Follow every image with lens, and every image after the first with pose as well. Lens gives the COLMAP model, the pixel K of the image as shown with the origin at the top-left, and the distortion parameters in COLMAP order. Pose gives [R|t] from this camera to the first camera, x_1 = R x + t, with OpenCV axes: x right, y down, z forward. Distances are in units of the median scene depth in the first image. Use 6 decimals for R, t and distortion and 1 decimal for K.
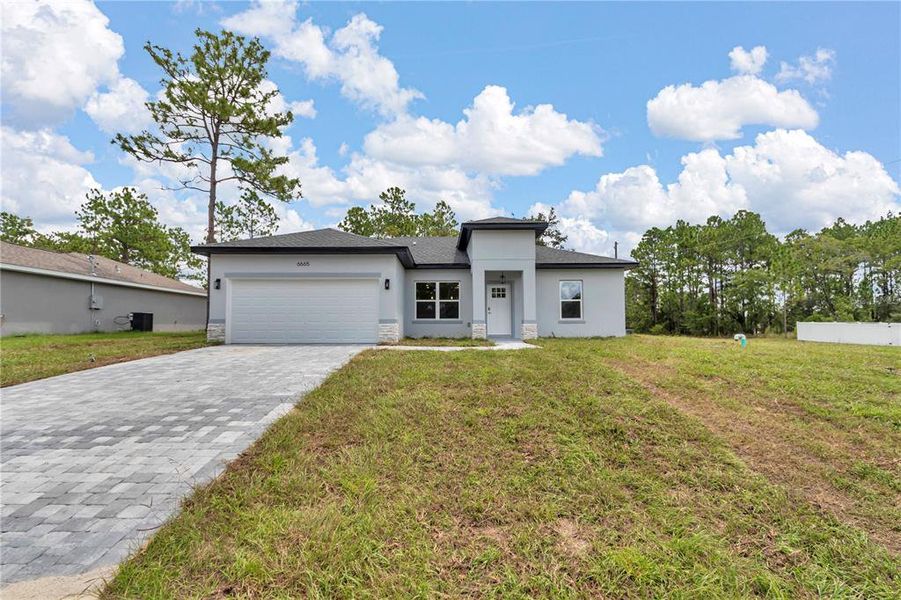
lens RADIAL K [[401.4, 0, 444.2], [0, 401.4, 315.7], [0, 0, 1]] dist [0.033162, -0.012775]
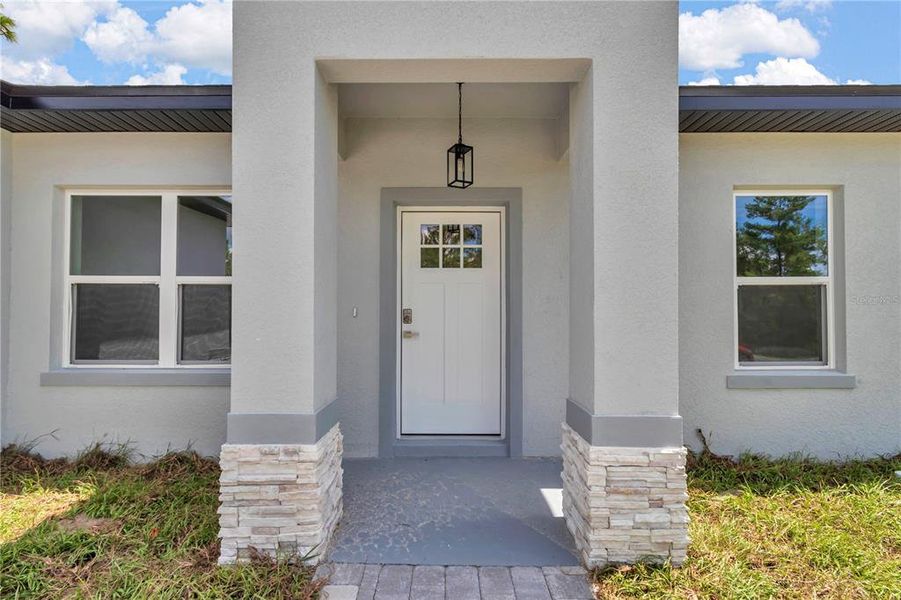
lens RADIAL K [[414.2, 0, 445.7], [0, 414.2, 308.1], [0, 0, 1]] dist [0.008506, -0.000759]
pose [[0.999984, 0.003920, 0.003957, 0.133182], [-0.003978, 0.999882, 0.014829, -0.025551], [-0.003899, -0.014844, 0.999882, 0.775862]]
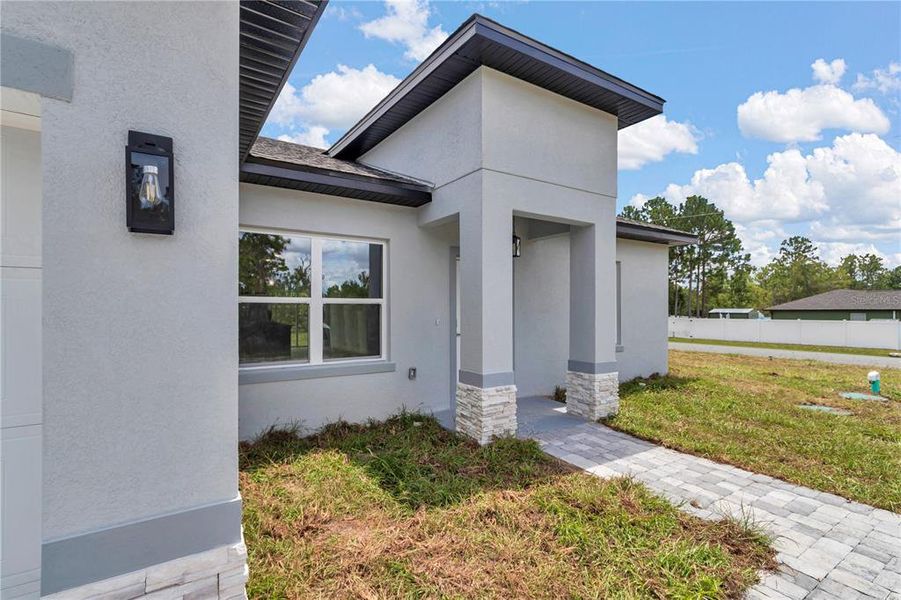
lens RADIAL K [[414.2, 0, 445.7], [0, 414.2, 308.1], [0, 0, 1]] dist [0.008506, -0.000759]
pose [[0.835708, 0.005014, 0.549150, -0.104584], [-0.015854, 0.999762, 0.014999, -0.037468], [-0.548944, -0.021242, 0.835589, 0.692271]]
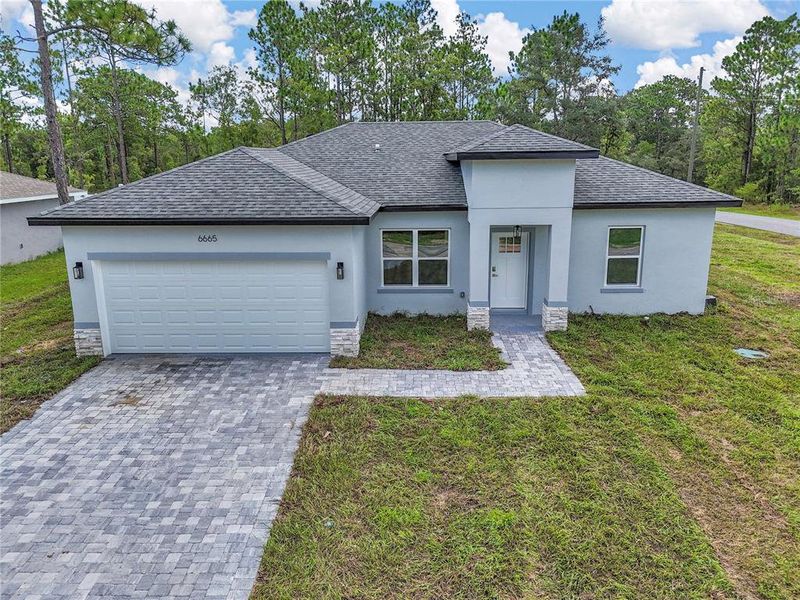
lens RADIAL K [[584.2, 0, 400.0], [0, 584.2, 300.0], [0, 0, 1]] dist [0.095717, -0.077656]
pose [[0.999584, -0.003482, -0.028617, -0.014455], [0.010716, 0.966425, 0.256725, -0.216794], [0.026763, -0.256925, 0.966061, 0.062114]]
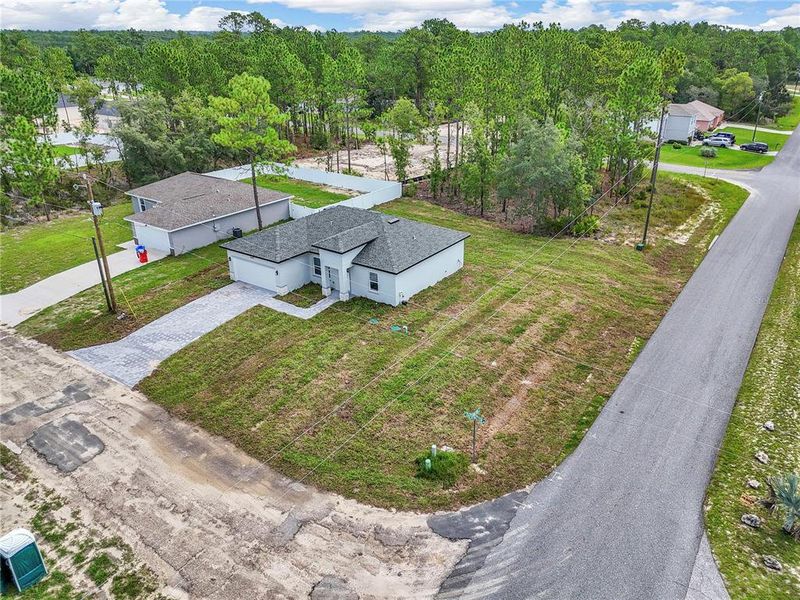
lens RADIAL K [[584.2, 0, 400.0], [0, 584.2, 300.0], [0, 0, 1]] dist [0.095717, -0.077656]
pose [[0.820873, 0.221029, -0.526606, 1.864403], [0.024255, 0.907748, 0.418813, -1.094400], [0.570596, -0.356565, 0.739785, -0.972599]]
